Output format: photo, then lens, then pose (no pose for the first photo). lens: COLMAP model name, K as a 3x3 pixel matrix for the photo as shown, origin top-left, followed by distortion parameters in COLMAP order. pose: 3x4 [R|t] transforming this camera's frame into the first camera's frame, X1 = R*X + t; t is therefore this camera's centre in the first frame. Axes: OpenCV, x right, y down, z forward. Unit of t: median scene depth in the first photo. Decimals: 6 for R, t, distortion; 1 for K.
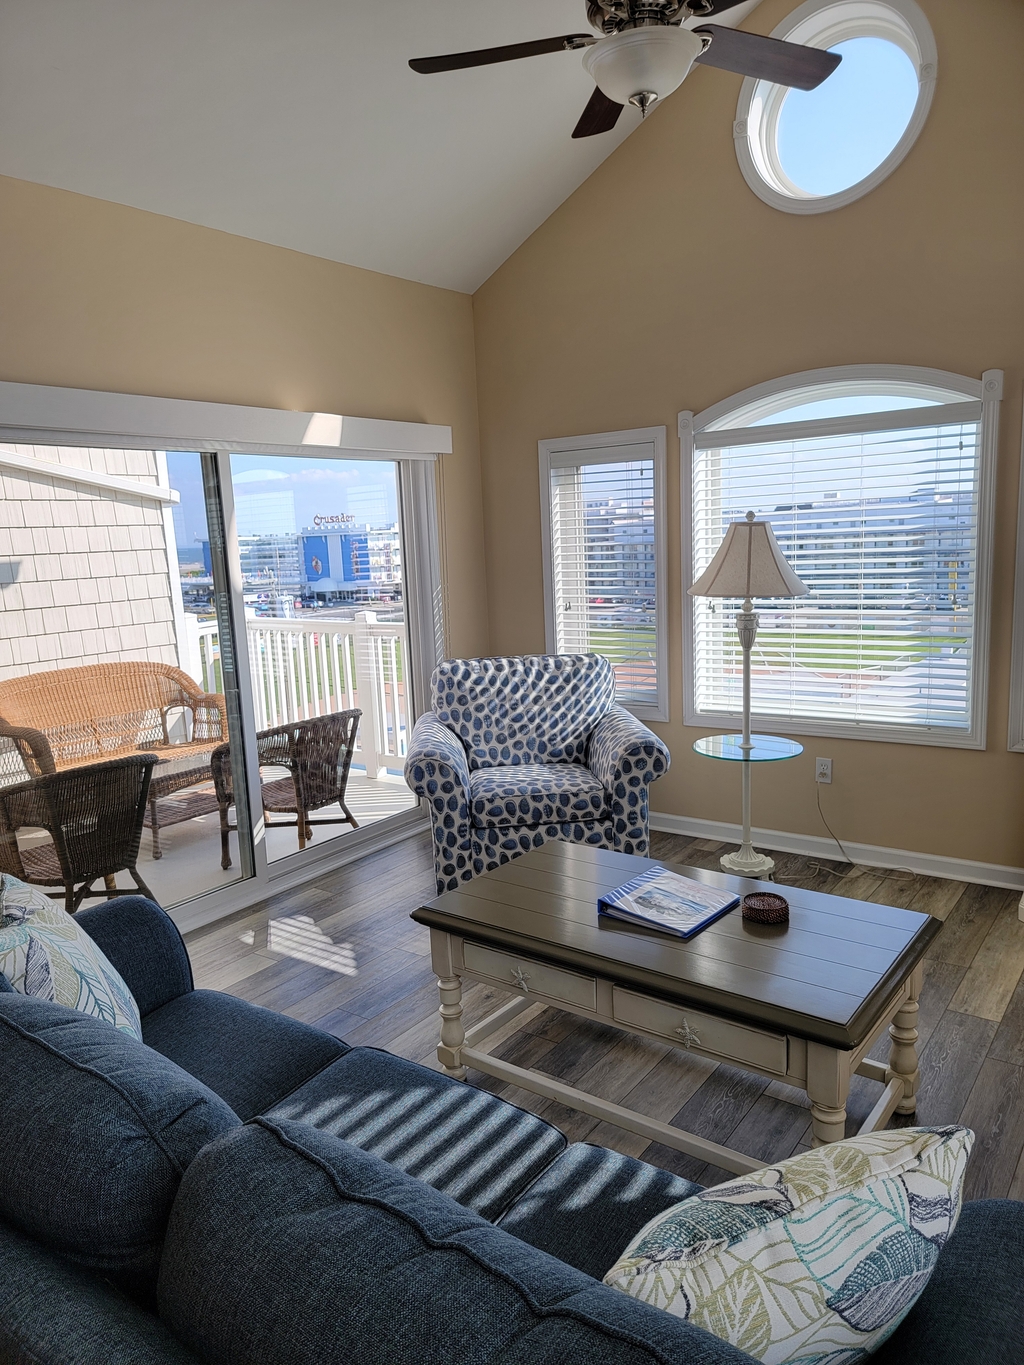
lens RADIAL K [[928.4, 0, 512.0], [0, 928.4, 682.5], [0, 0, 1]] dist [0.094081, -0.001519]
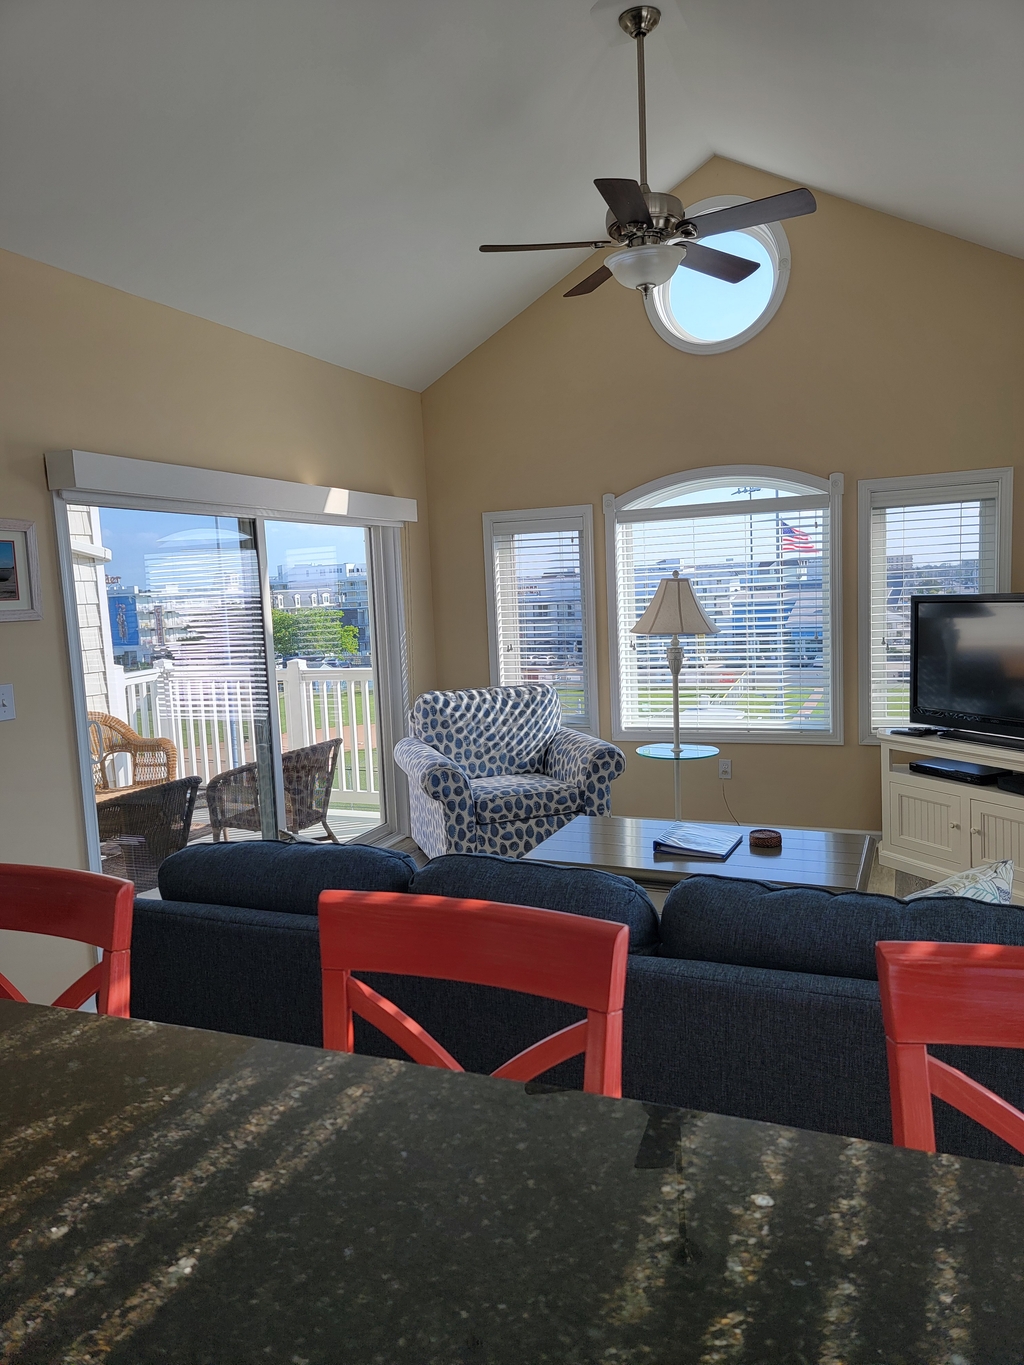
lens RADIAL K [[919.5, 0, 508.9], [0, 919.5, 676.2], [0, 0, 1]] dist [0.154209, -0.000281]
pose [[0.972037, -0.020100, 0.233966, -0.251126], [0.037307, 0.996894, -0.069353, 0.042673], [-0.231845, 0.076142, 0.969768, -0.179241]]
